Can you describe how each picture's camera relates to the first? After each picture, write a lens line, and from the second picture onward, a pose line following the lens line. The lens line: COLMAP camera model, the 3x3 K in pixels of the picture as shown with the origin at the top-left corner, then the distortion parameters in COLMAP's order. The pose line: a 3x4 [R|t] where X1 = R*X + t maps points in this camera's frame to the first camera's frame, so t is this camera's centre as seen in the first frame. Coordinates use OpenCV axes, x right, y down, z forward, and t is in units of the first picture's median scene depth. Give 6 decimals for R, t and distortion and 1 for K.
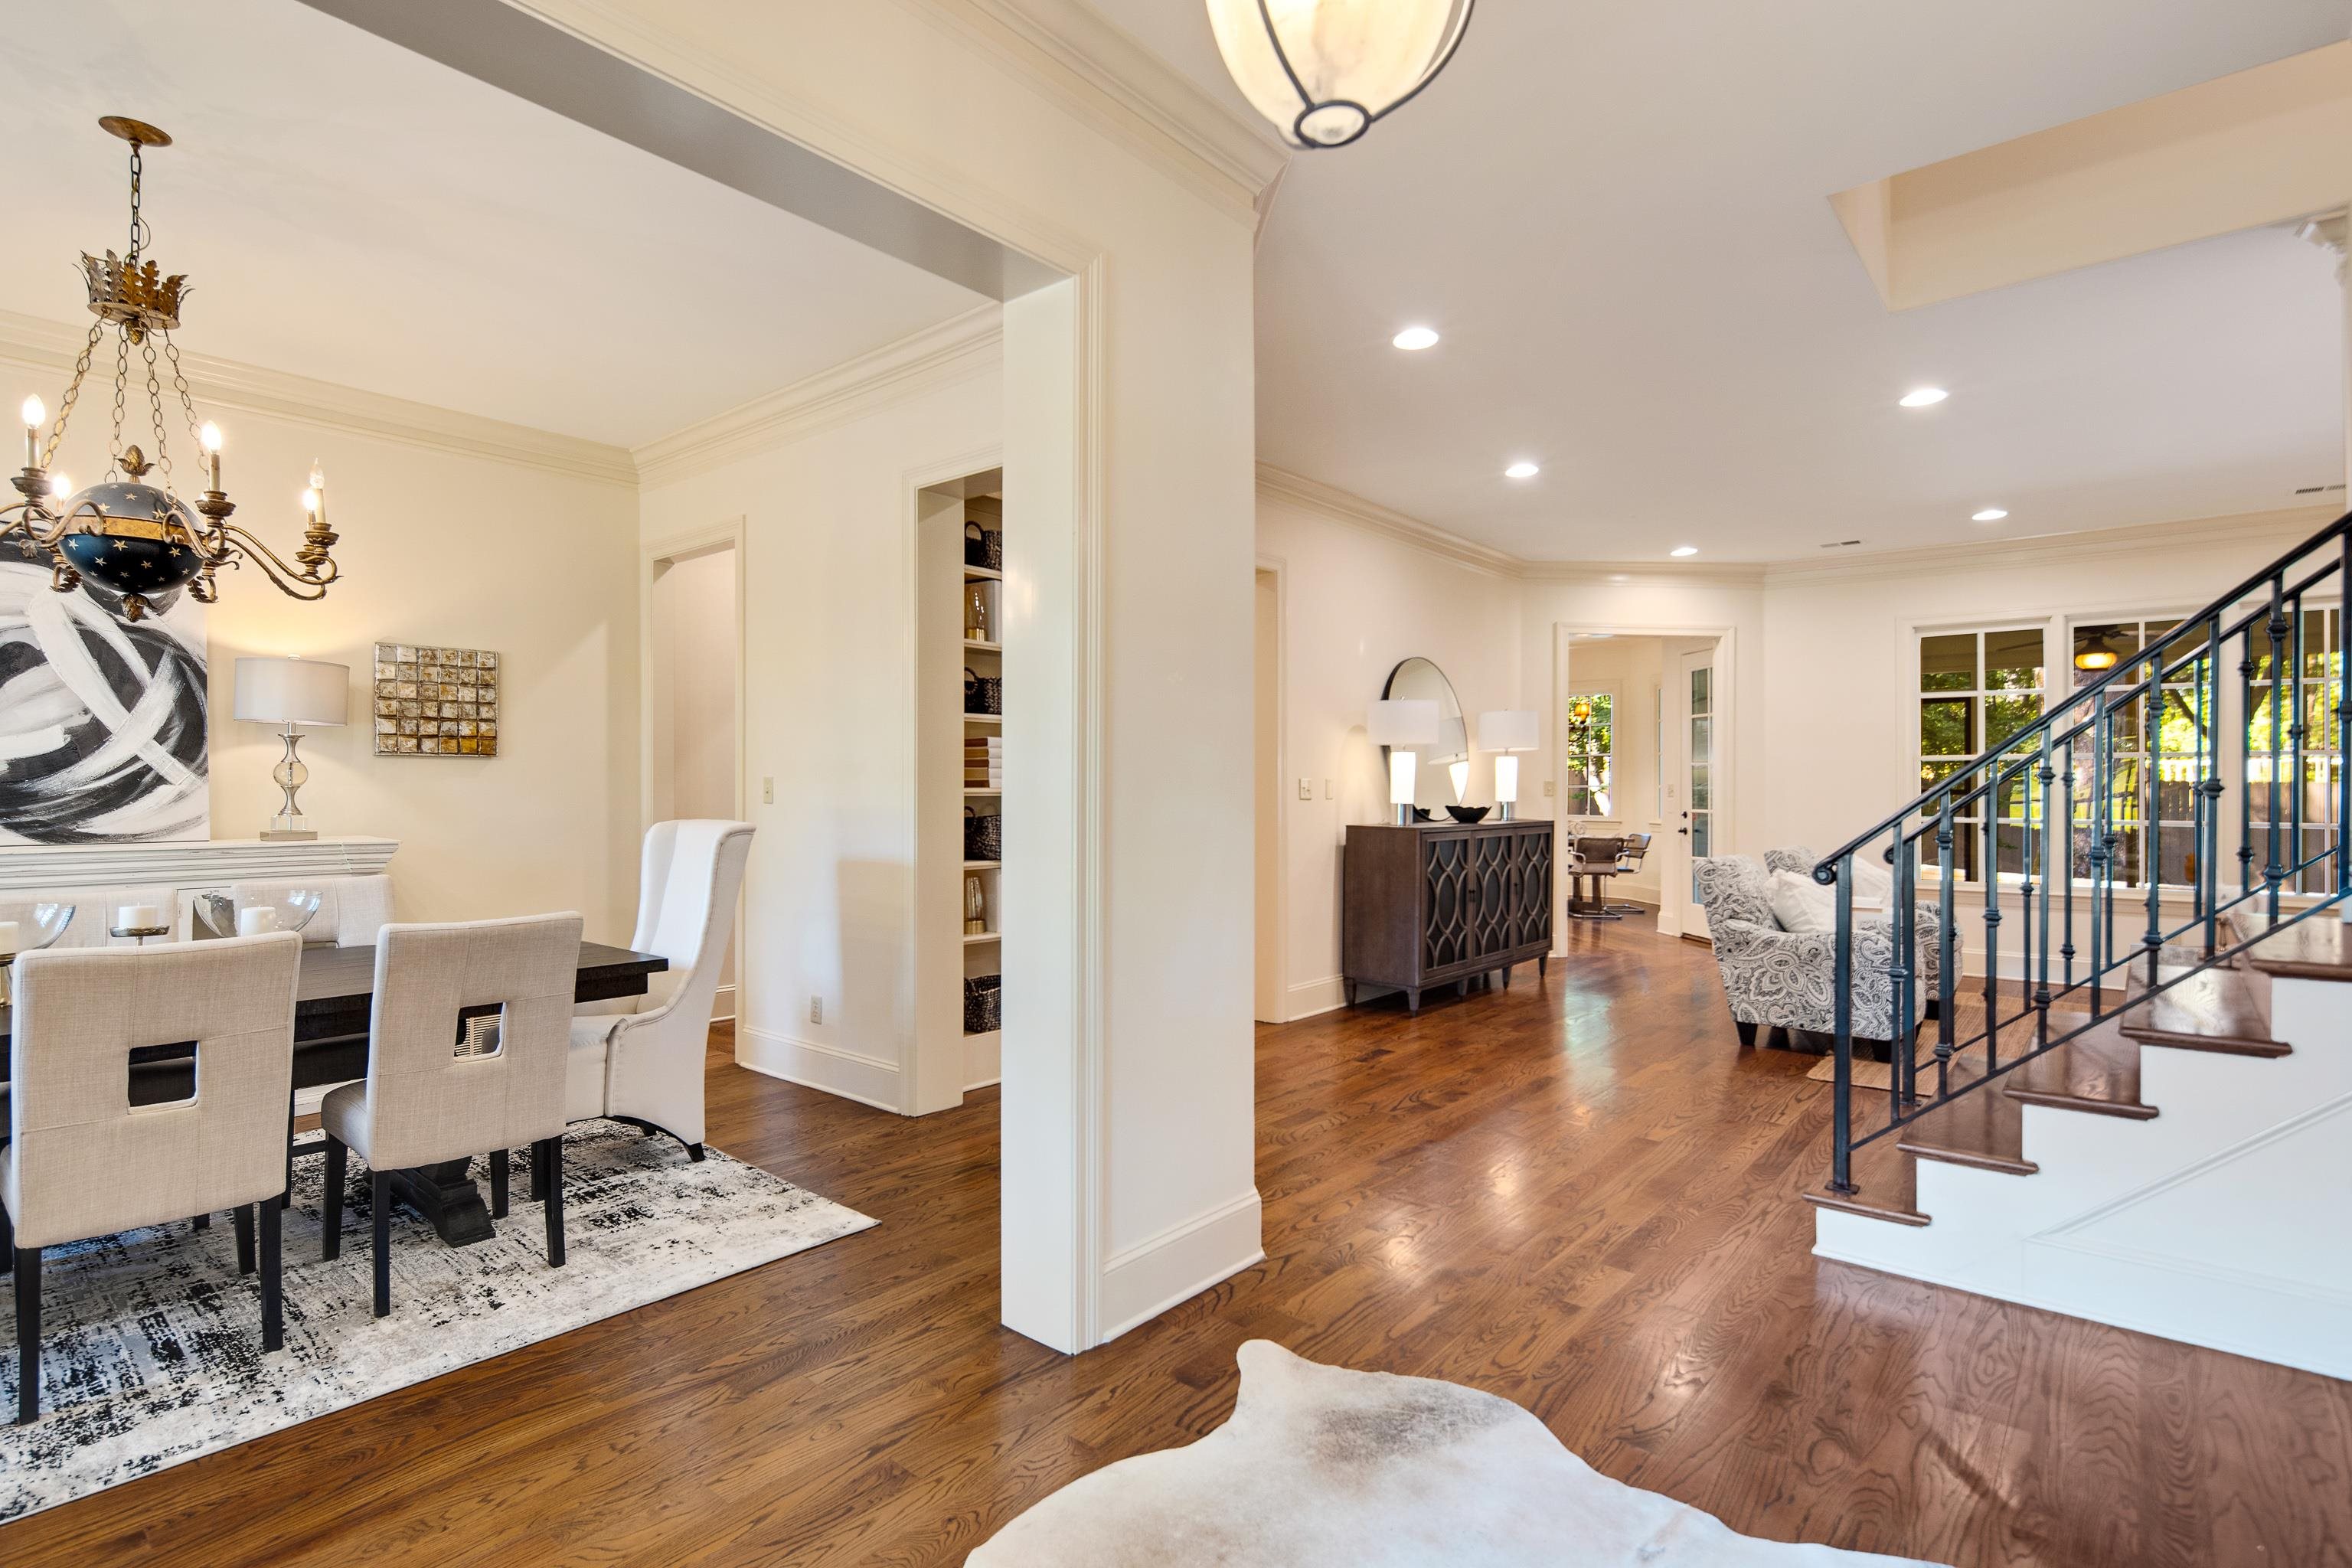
lens RADIAL K [[1137.6, 0, 1166.9], [0, 1137.6, 787.5], [0, 0, 1]] dist [0.002146, -0.000357]
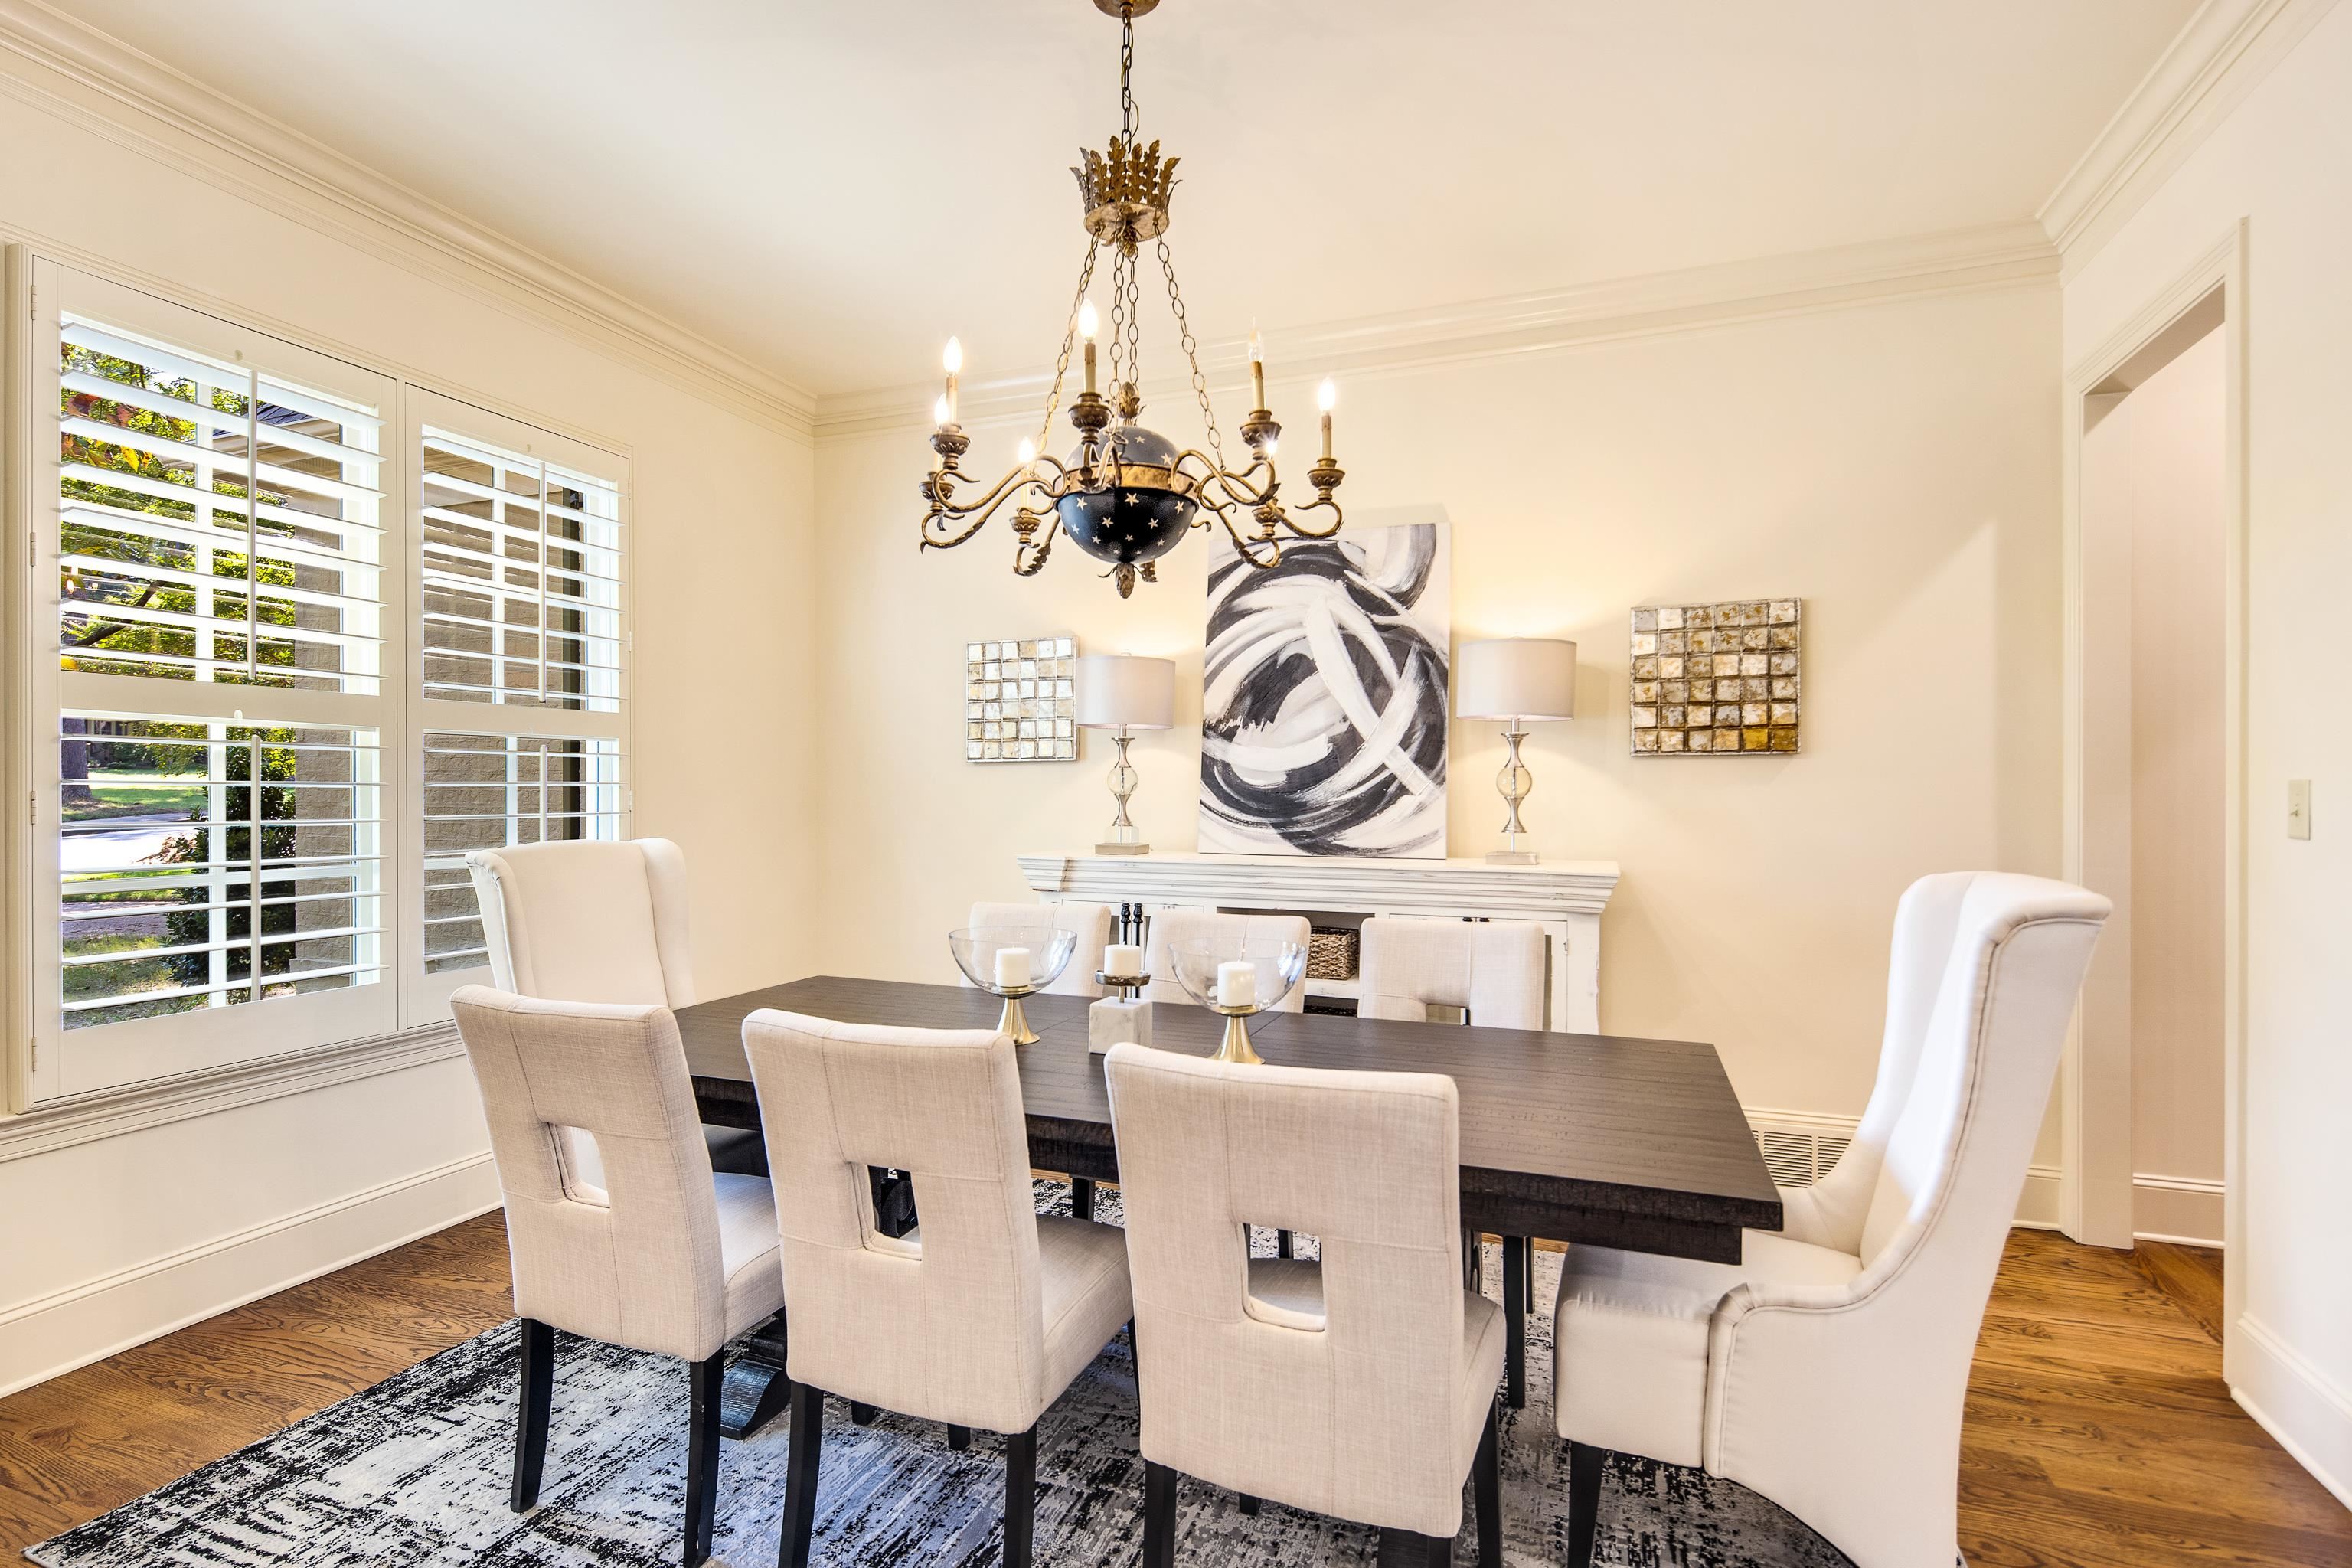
lens RADIAL K [[1137.6, 0, 1160.8], [0, 1137.6, 795.7], [0, 0, 1]] dist [0.002146, -0.000357]
pose [[0.318568, 0.003020, -0.947895, -0.085691], [-0.001626, 0.999995, 0.002640, -0.004052], [0.947899, 0.000700, 0.318571, 0.523222]]
